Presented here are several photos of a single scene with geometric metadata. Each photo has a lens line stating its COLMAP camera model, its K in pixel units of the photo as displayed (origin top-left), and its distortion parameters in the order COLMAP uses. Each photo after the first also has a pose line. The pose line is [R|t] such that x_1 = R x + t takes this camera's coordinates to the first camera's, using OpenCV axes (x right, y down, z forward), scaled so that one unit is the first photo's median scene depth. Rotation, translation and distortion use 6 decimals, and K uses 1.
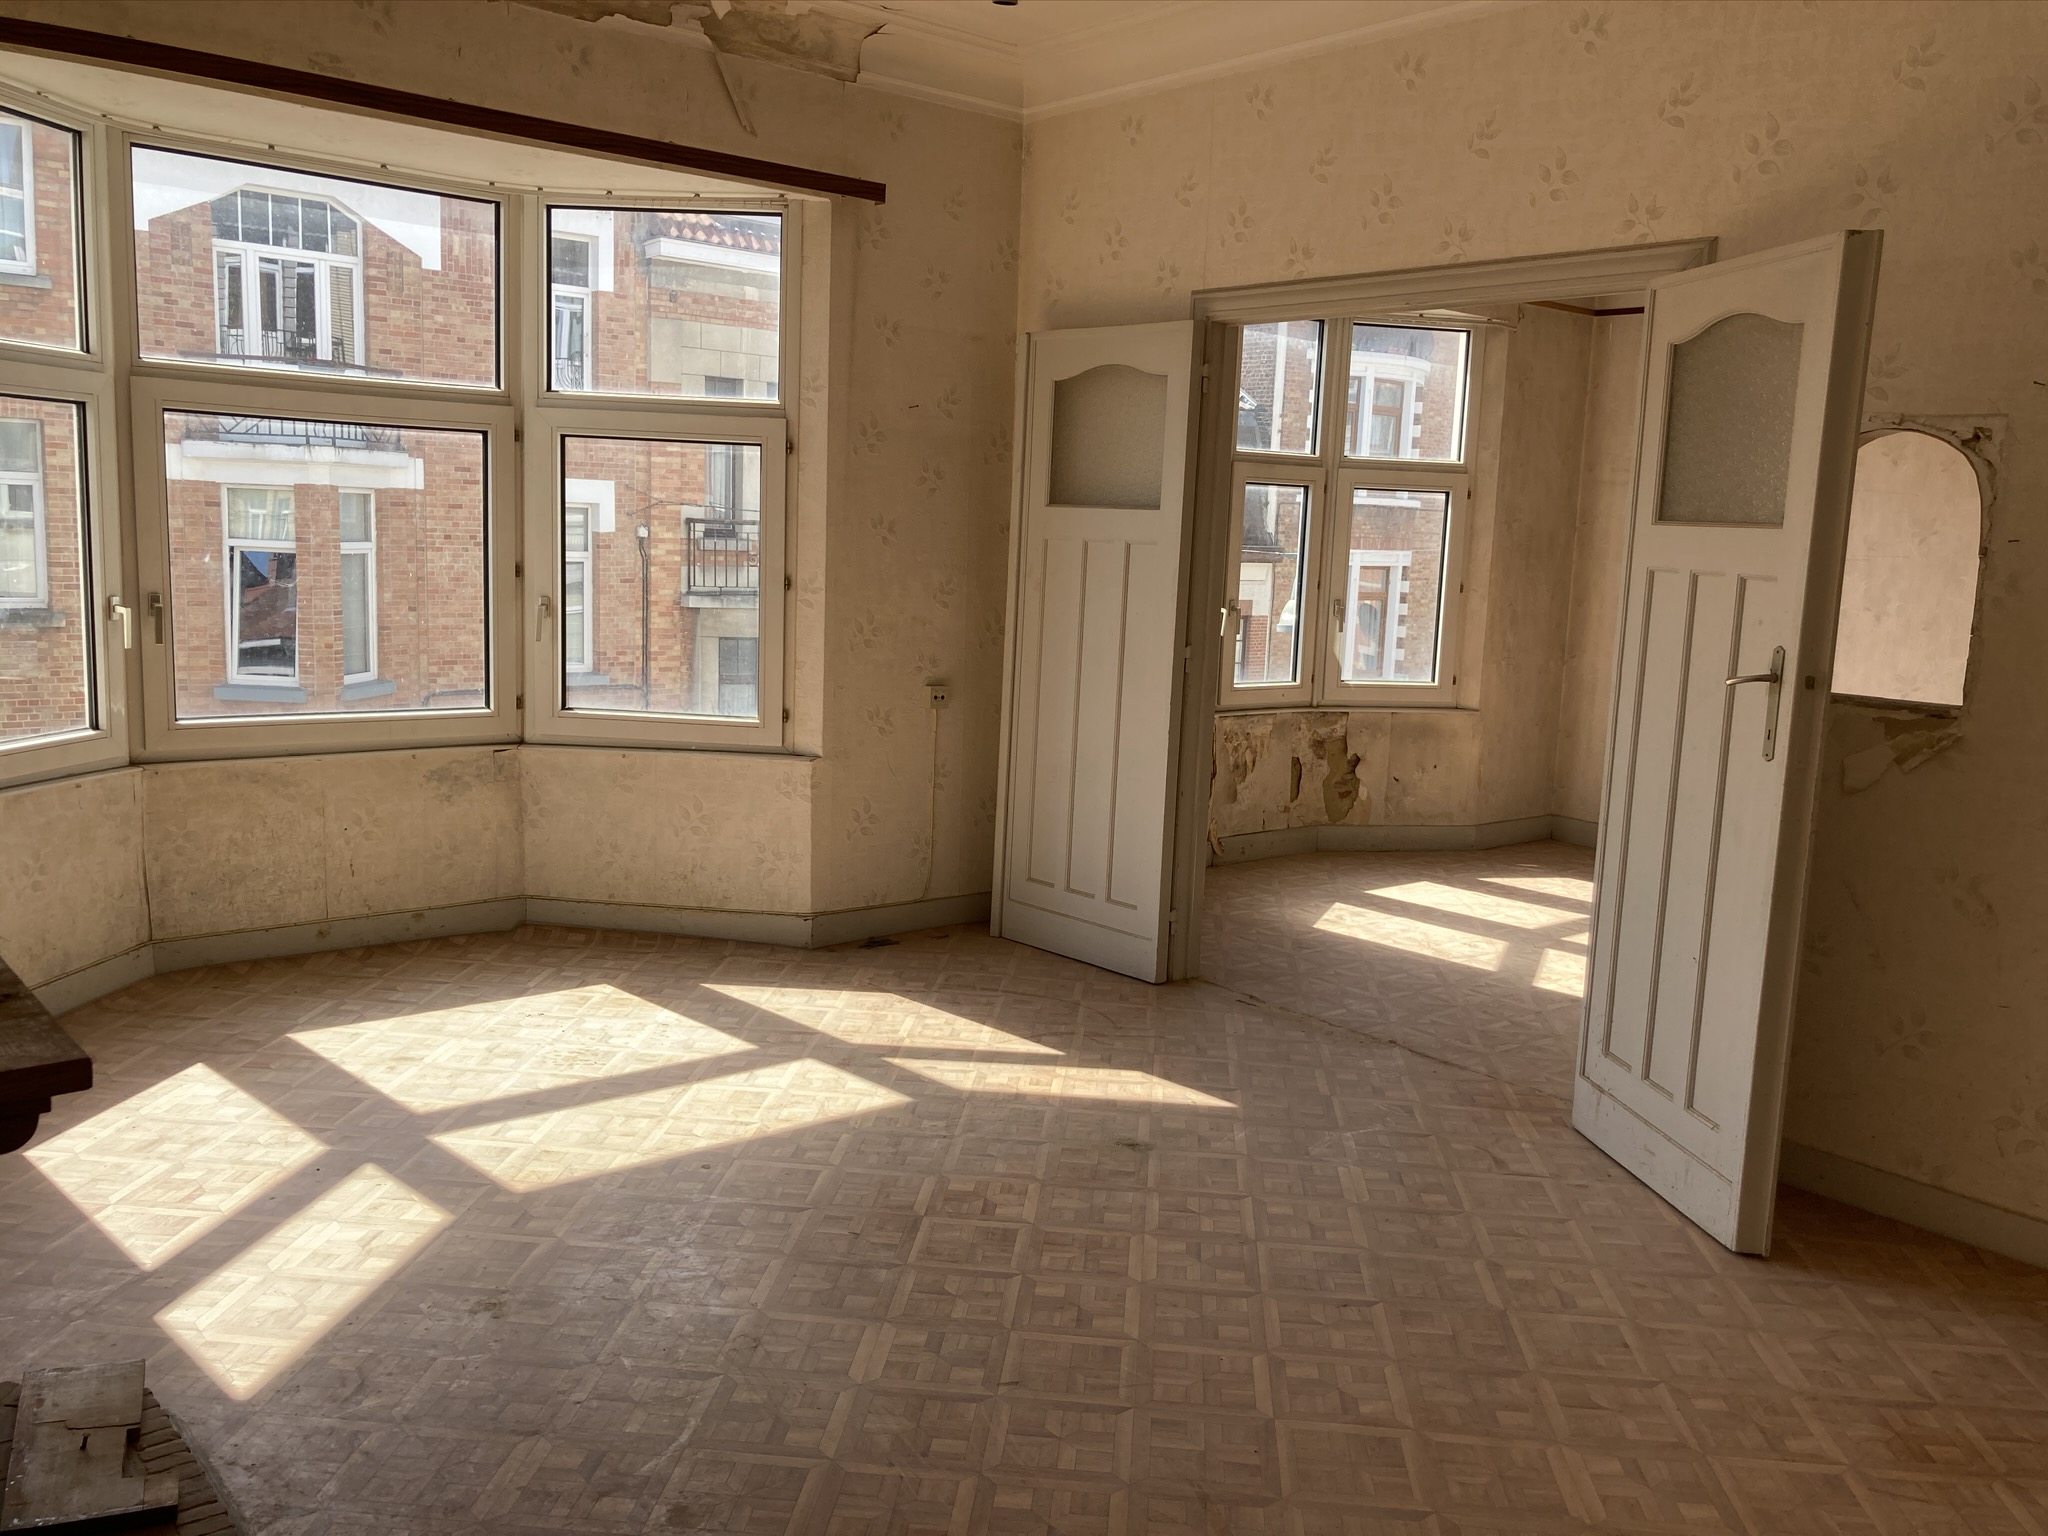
lens RADIAL K [[1706.0, 0, 1025.3], [0, 1706.0, 771.3], [0, 0, 1]] dist [0.035317, -0.042292]
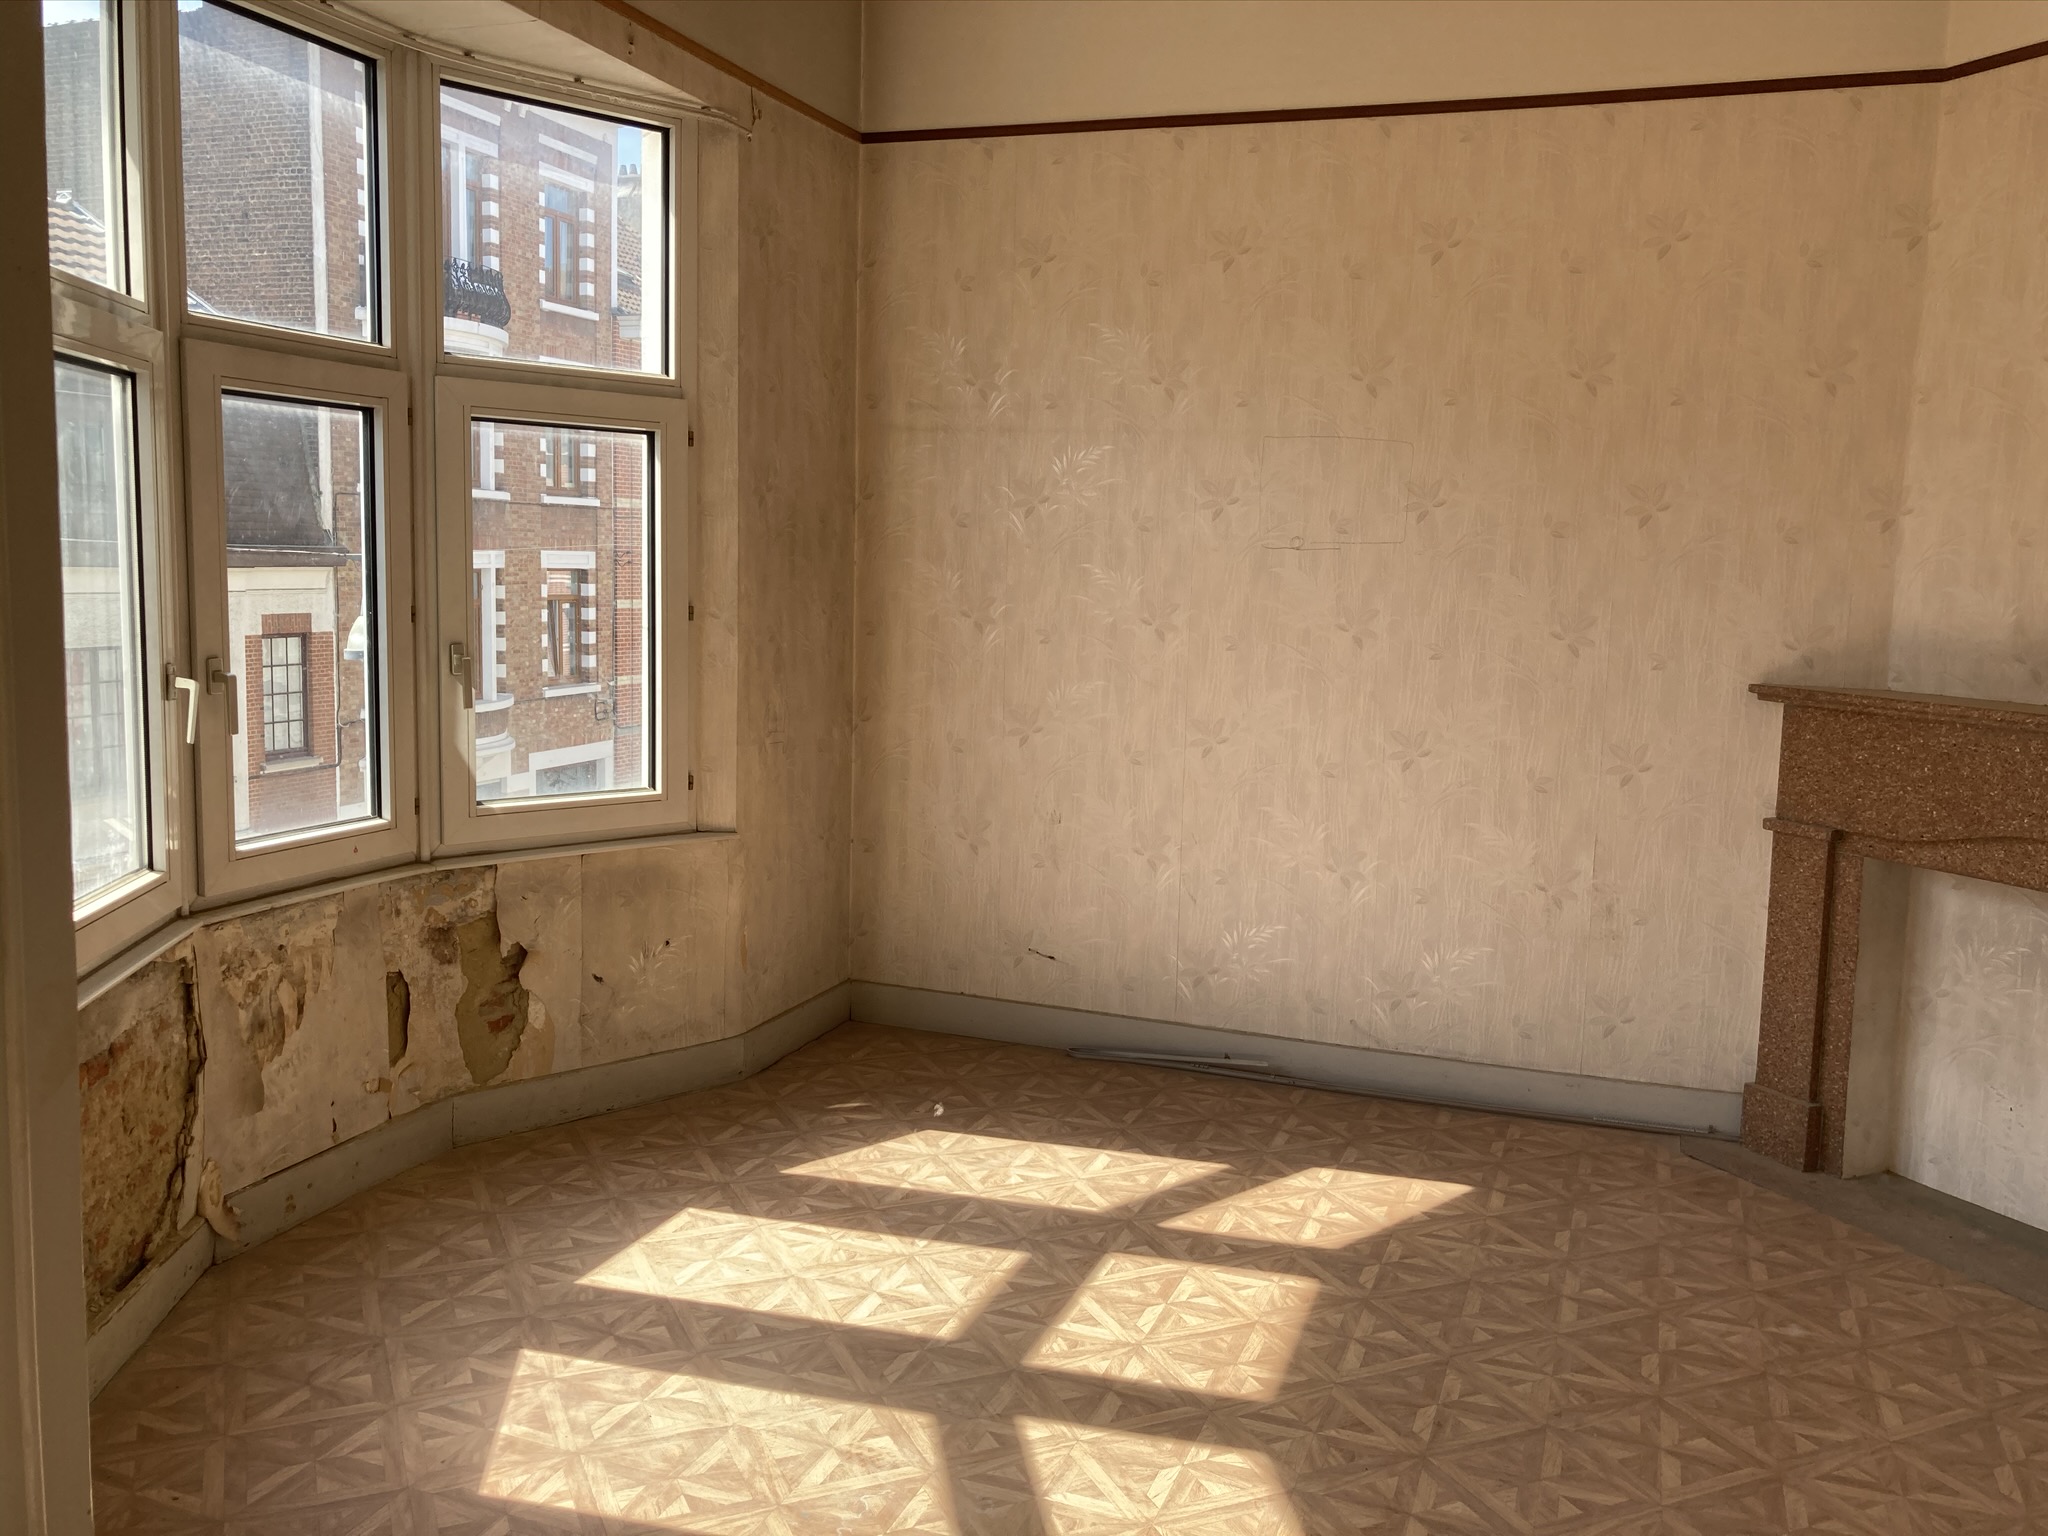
lens RADIAL K [[1706.0, 0, 1025.7], [0, 1706.0, 761.1], [0, 0, 1]] dist [0.035317, -0.042292]
pose [[0.866562, -0.076294, 0.493204, 0.084258], [0.079073, 0.996752, 0.015255, -0.065458], [-0.492766, 0.025780, 0.869780, 0.523335]]
